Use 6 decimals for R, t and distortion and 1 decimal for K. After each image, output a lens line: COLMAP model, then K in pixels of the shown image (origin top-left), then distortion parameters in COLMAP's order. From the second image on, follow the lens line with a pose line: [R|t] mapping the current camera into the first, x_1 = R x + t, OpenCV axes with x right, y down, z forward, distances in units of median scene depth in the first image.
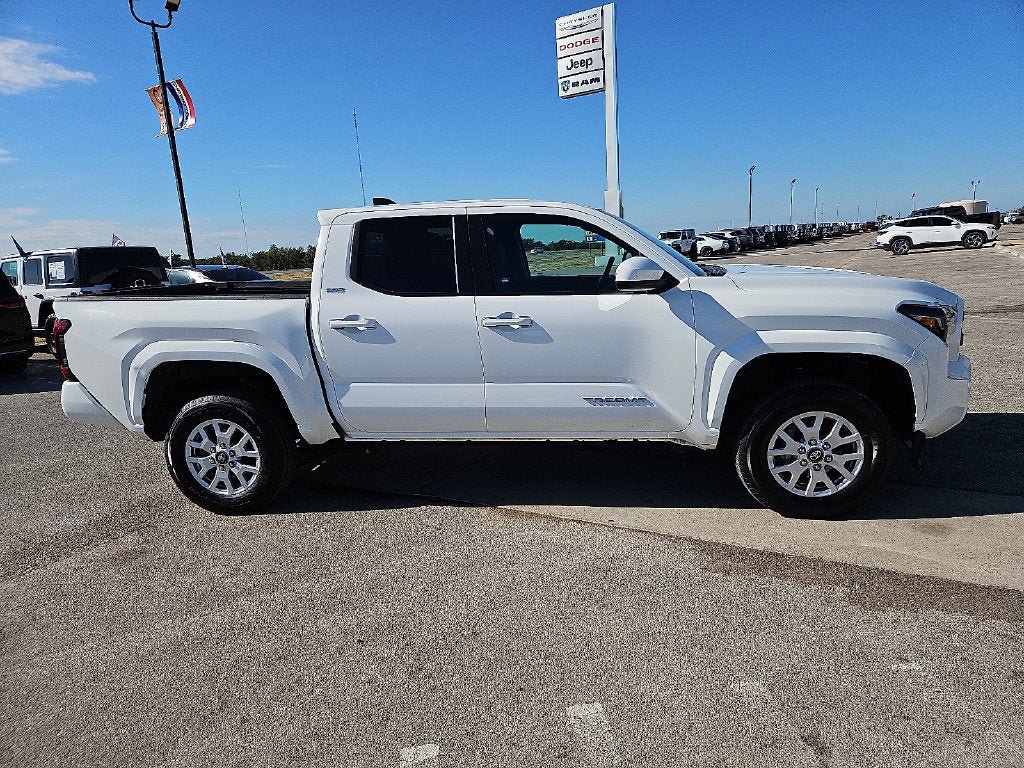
lens RADIAL K [[692.0, 0, 514.2], [0, 692.0, 401.0], [0, 0, 1]] dist [0.070642, -0.061112]
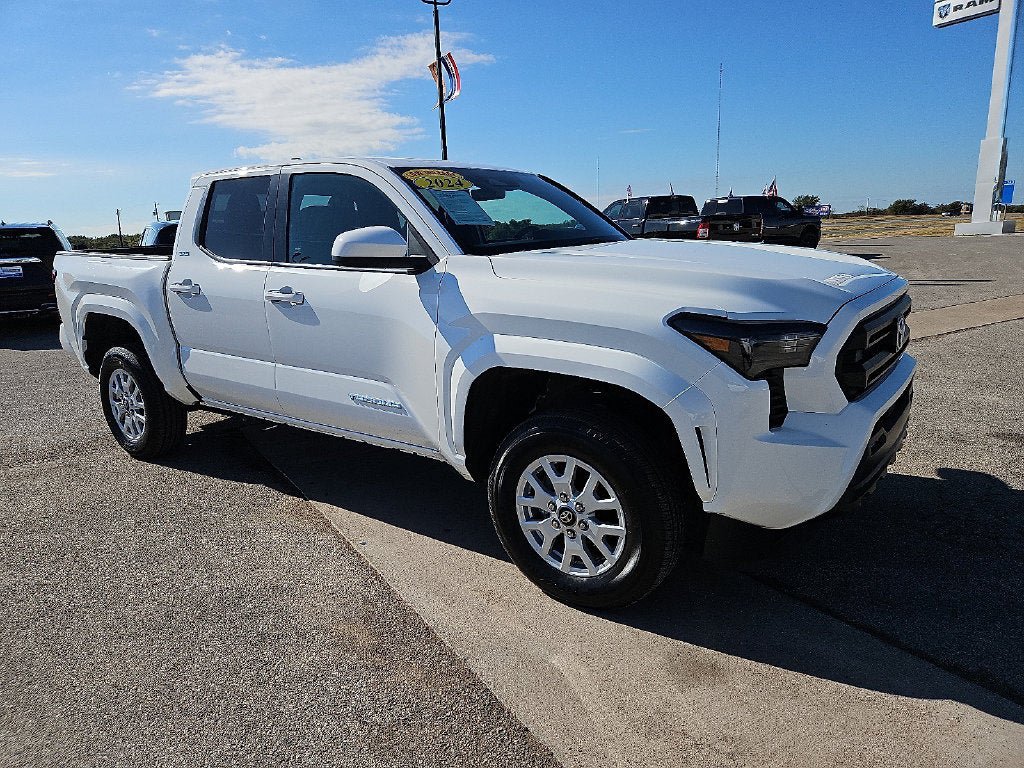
lens RADIAL K [[692.0, 0, 514.2], [0, 692.0, 401.0], [0, 0, 1]] dist [0.070642, -0.061112]
pose [[0.874450, 0.135817, -0.465716, 0.684927], [-0.113183, 0.990634, 0.076383, -0.084629], [0.471728, -0.014082, 0.881632, 0.353803]]
